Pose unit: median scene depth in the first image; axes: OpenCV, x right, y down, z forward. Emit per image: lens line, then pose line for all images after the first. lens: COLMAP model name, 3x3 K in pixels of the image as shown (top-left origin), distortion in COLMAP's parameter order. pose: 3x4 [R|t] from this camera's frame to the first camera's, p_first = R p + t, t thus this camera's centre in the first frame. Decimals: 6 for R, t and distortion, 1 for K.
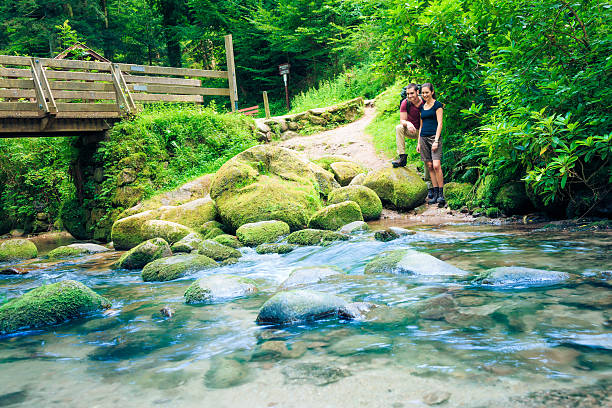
lens RADIAL K [[504.4, 0, 294.6], [0, 504.4, 204.0], [0, 0, 1]] dist [0.011846, 0.000875]
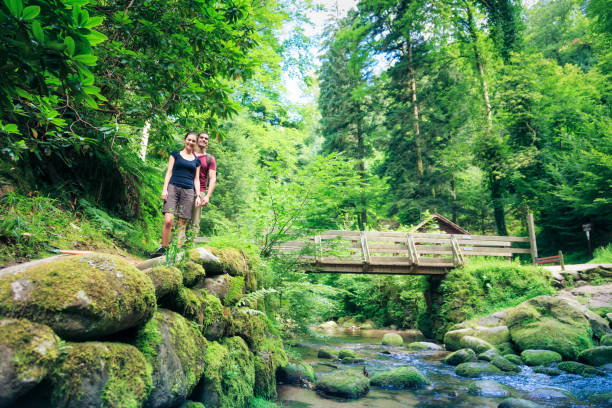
lens RADIAL K [[504.4, 0, 294.6], [0, 504.4, 204.0], [0, 0, 1]] dist [0.011846, 0.000875]
pose [[0.756633, -0.003744, -0.653829, 0.325315], [-0.093569, 0.989071, -0.113944, -0.136247], [0.647110, 0.147392, 0.748014, -0.571236]]
